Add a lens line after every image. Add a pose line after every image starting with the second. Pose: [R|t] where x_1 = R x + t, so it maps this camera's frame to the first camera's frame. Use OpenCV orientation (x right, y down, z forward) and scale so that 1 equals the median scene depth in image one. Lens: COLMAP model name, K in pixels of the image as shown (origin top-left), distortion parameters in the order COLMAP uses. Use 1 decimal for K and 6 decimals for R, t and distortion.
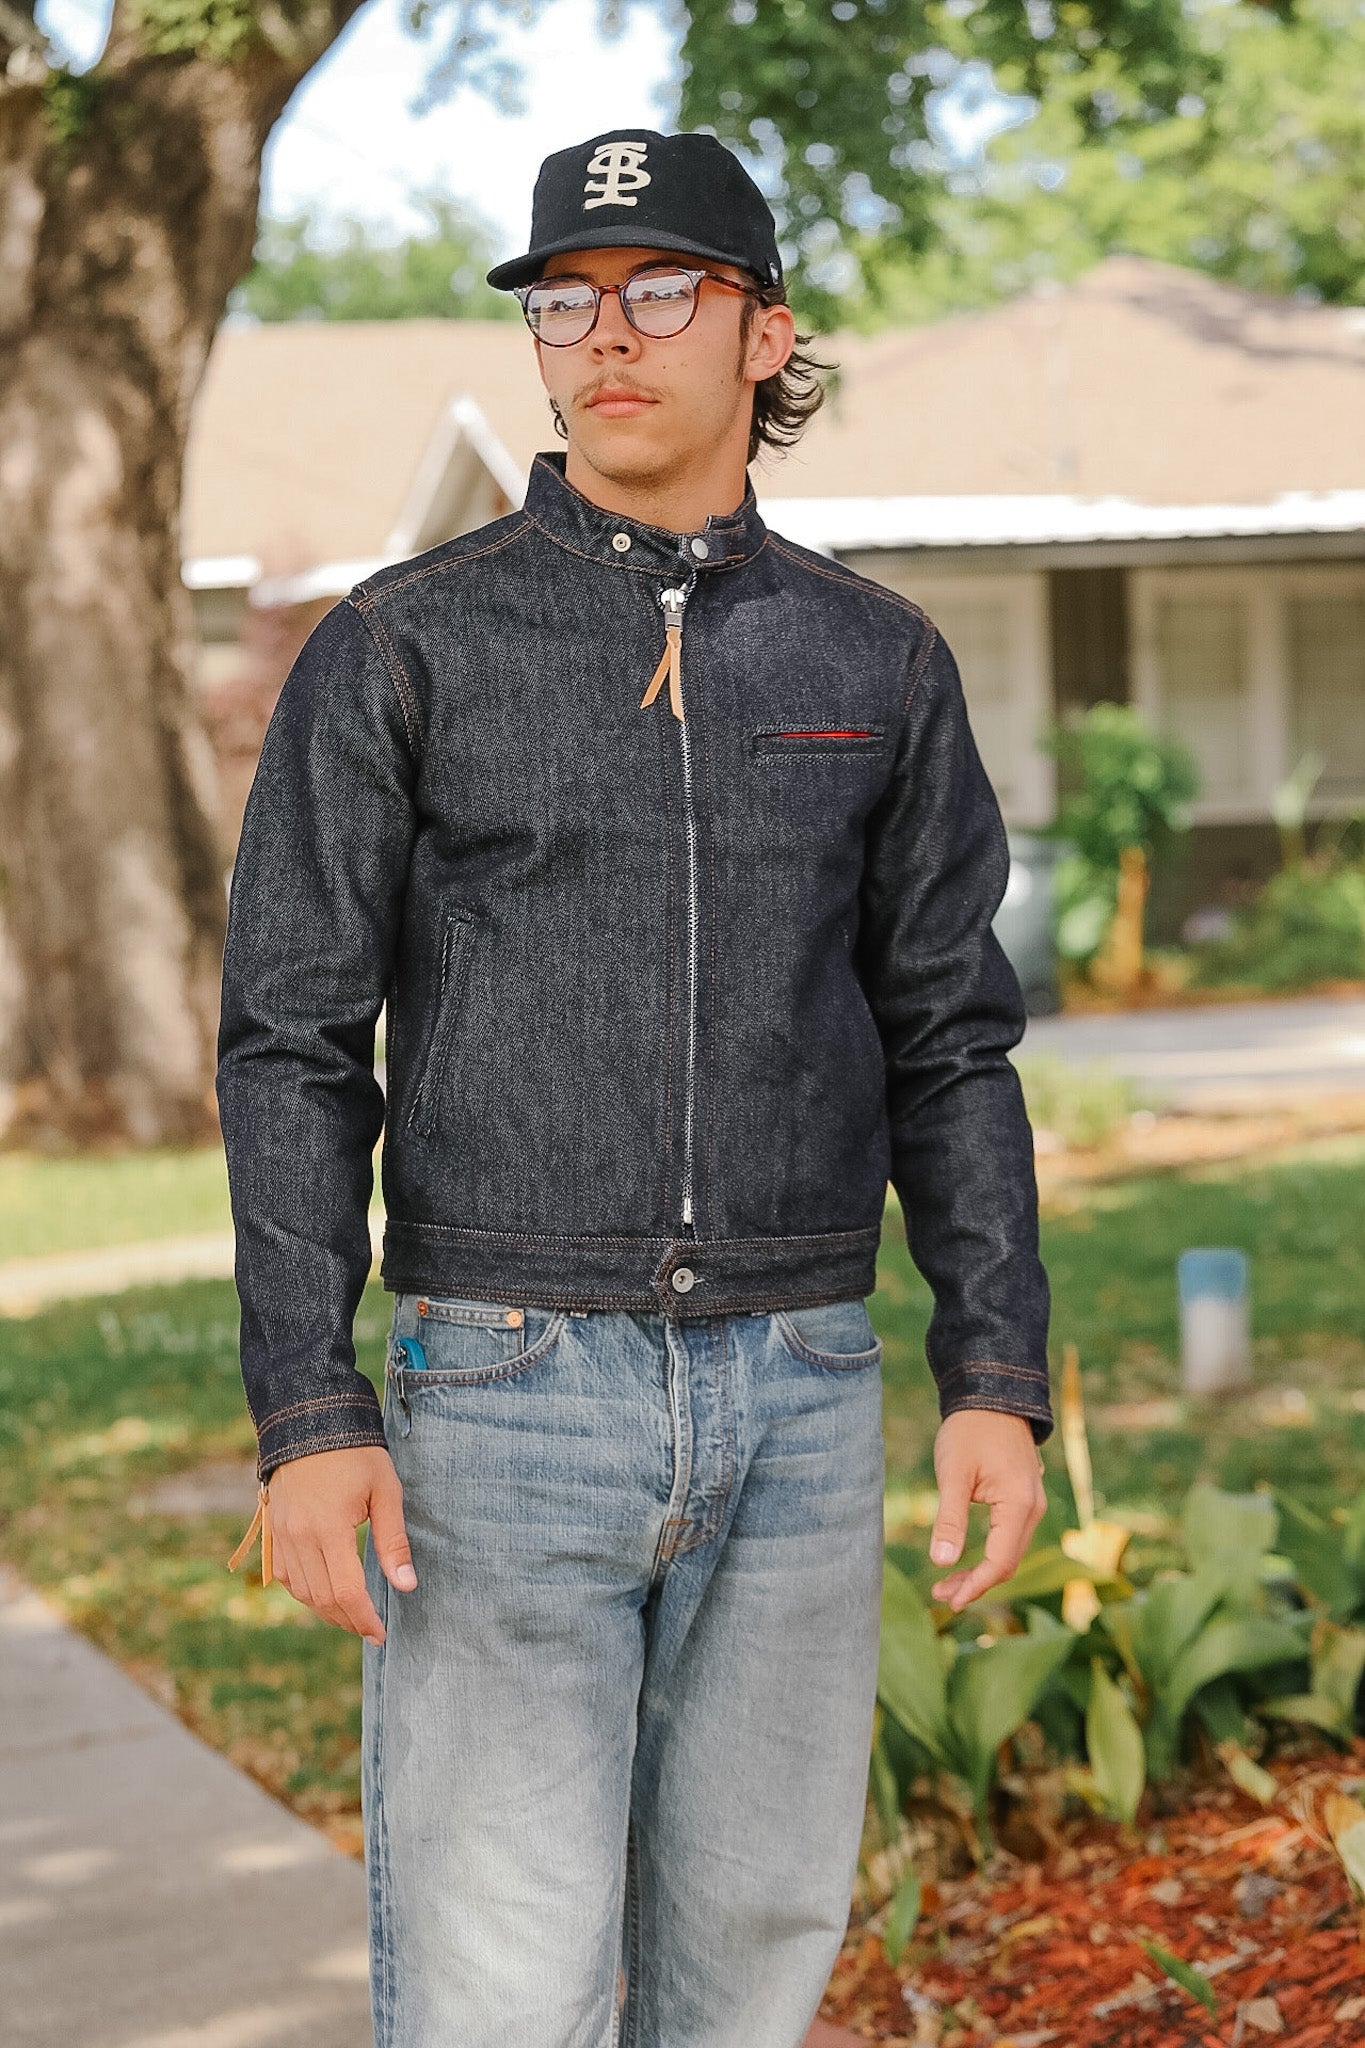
lens RADIAL K [[6240.6, 0, 682.5], [0, 6240.6, 1024.0], [0, 0, 1]] dist [0.008151, -1.055562]
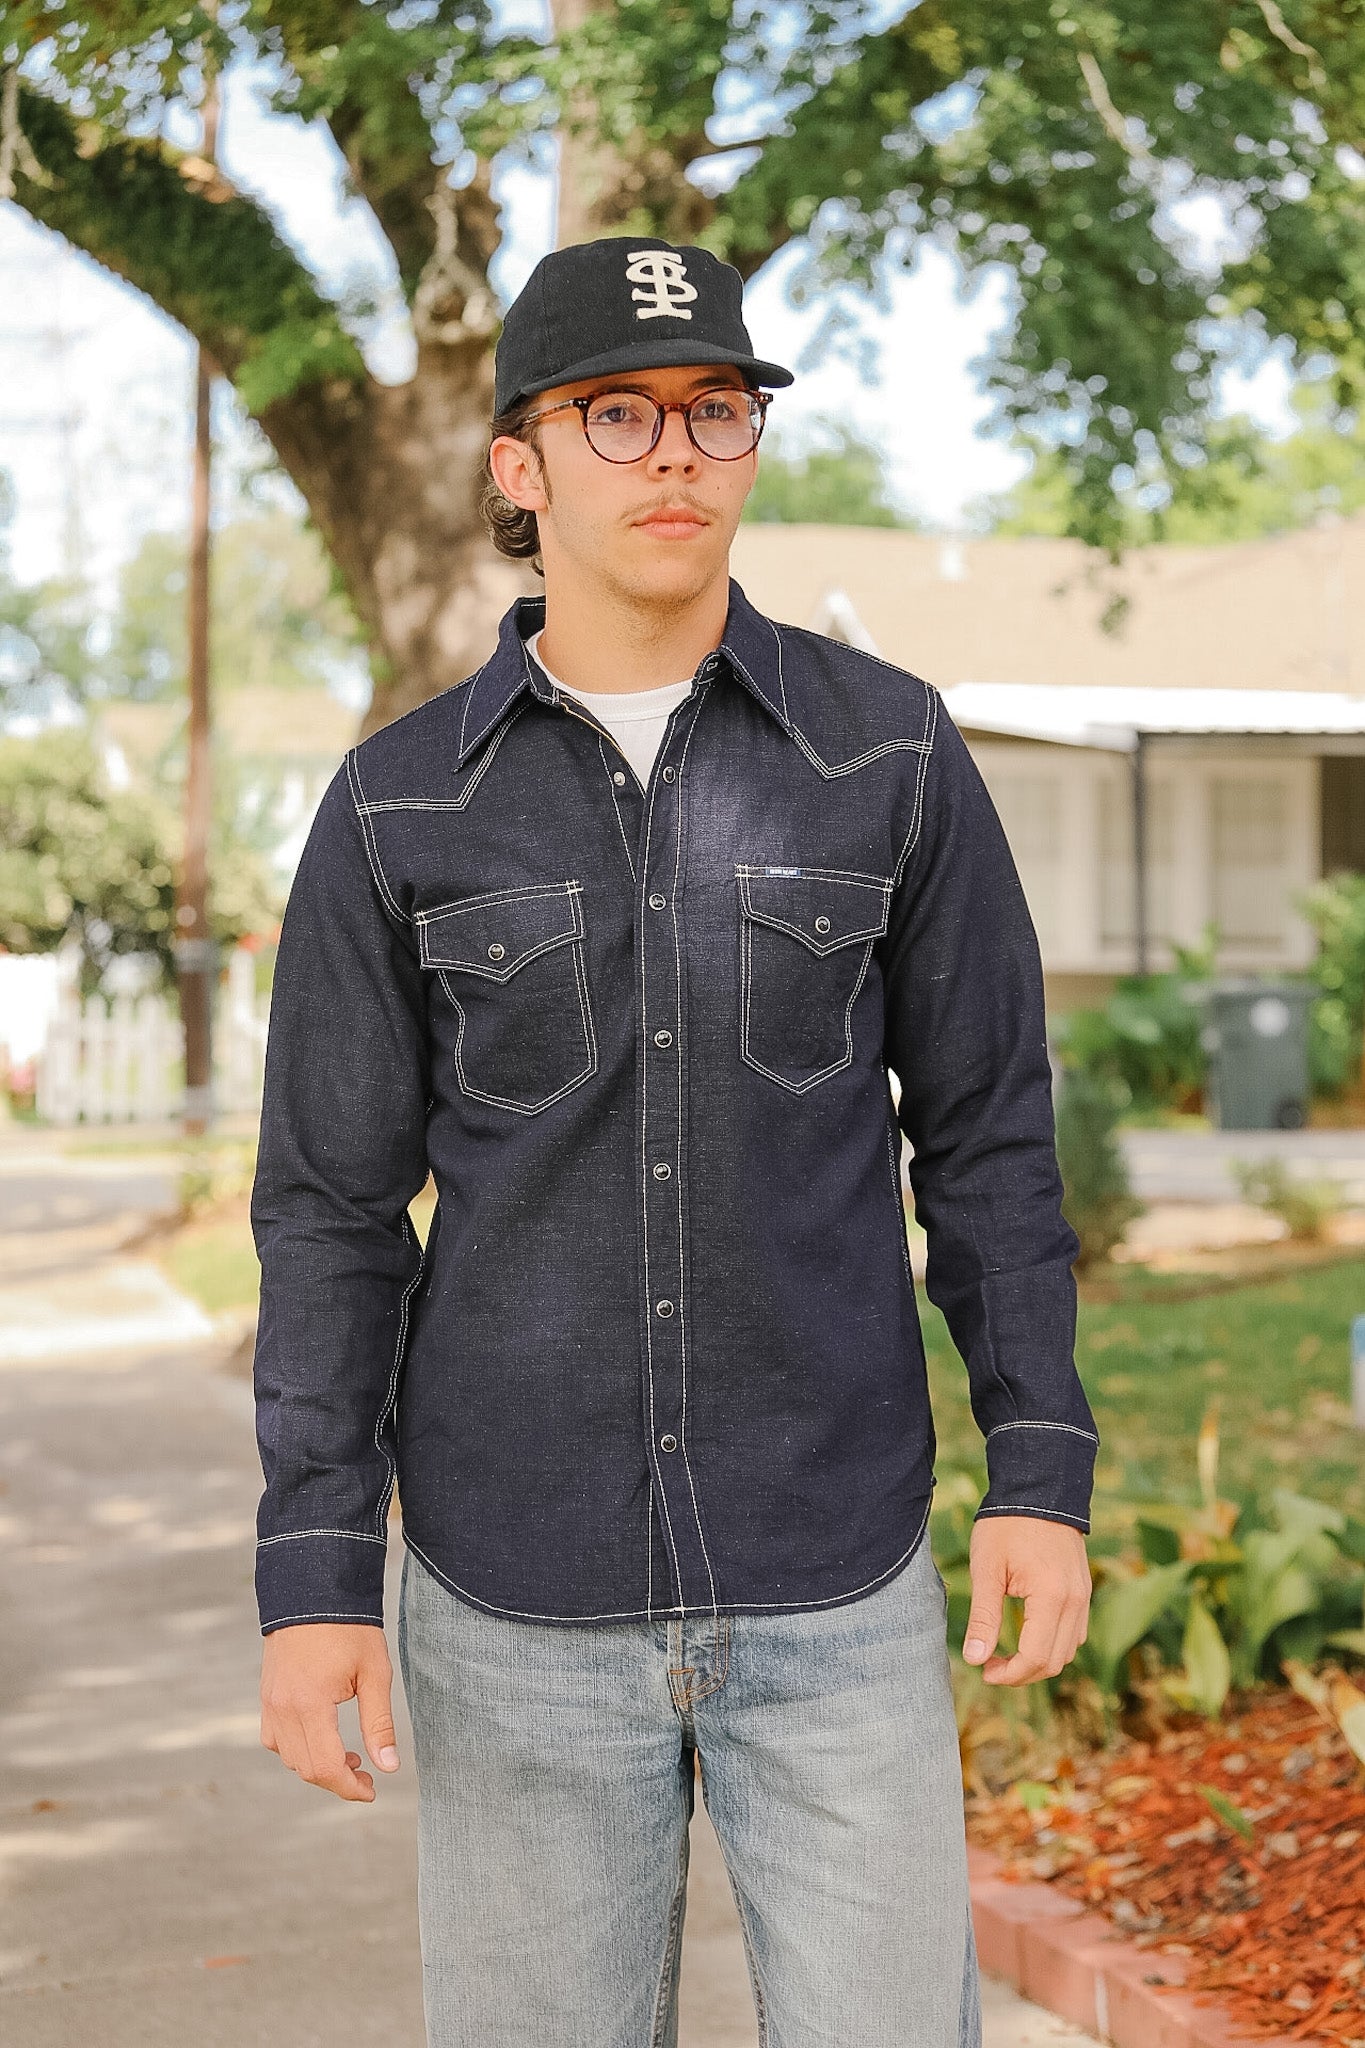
lens RADIAL K [[5914.5, 0, 682.5], [0, 5914.5, 1024.0], [0, 0, 1]] dist [-0.034869, -1.430026]
pose [[0.996546, 0.043241, -0.070899, 0.040436], [-0.044548, 0.998863, -0.016951, 0.005934], [0.070085, 0.020051, 0.997339, -0.273068]]
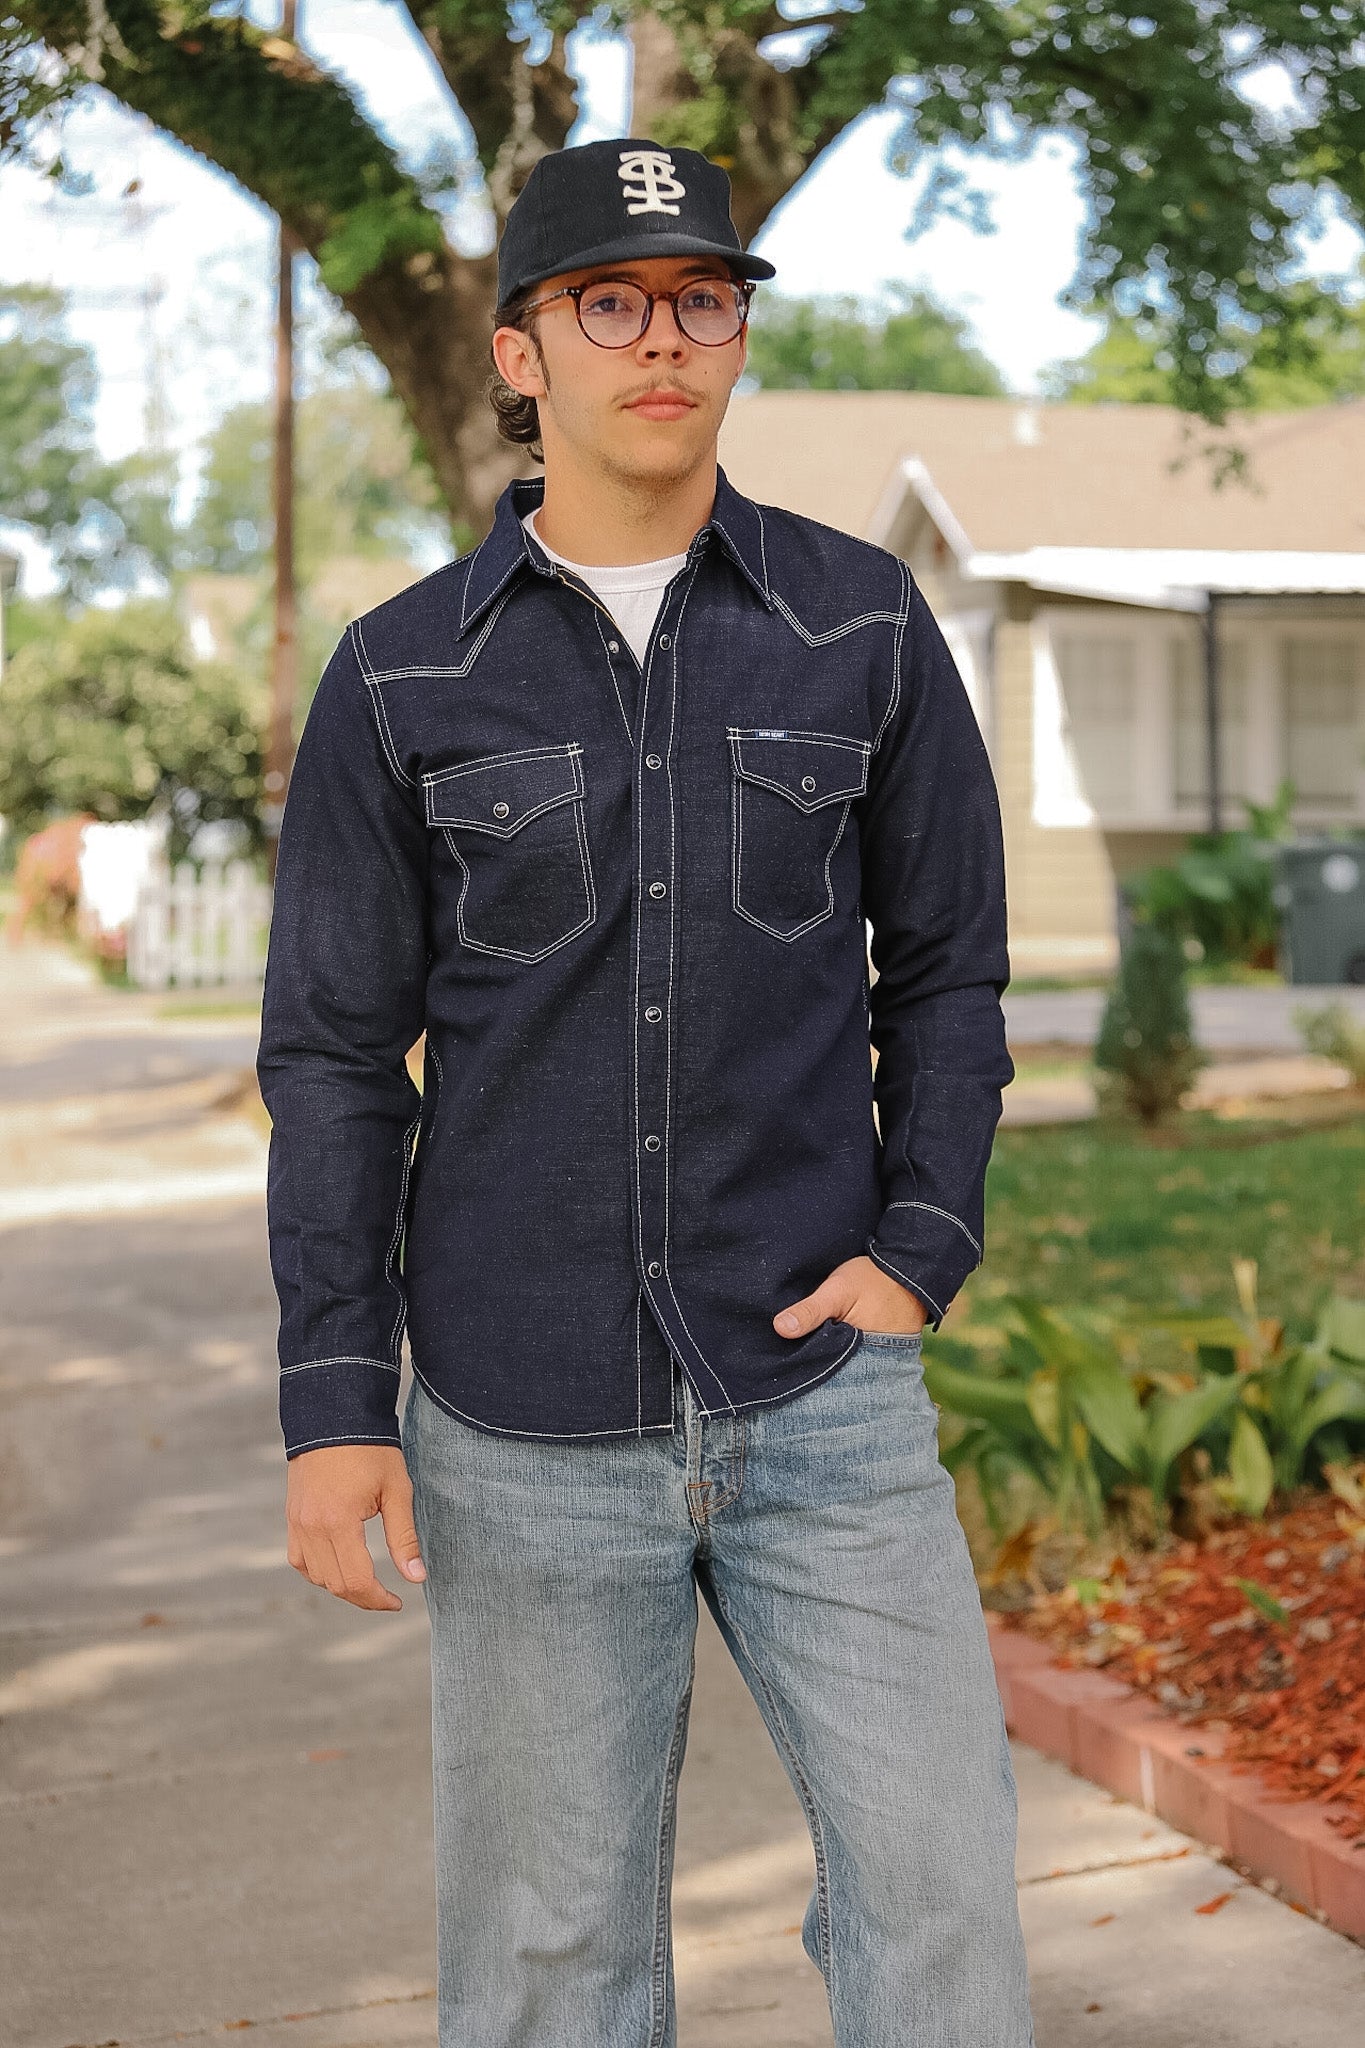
lens RADIAL K [[6142.1, 0, 682.5], [0, 6142.1, 1024.0], [0, 0, 1]] dist [-0.073294, 0.013266]
pose [[0.995650, 0.037017, -0.085498, 0.055452], [-0.036911, 0.999315, 0.002824, 0.016344], [0.085544, 0.000344, 0.996334, -0.399327]]
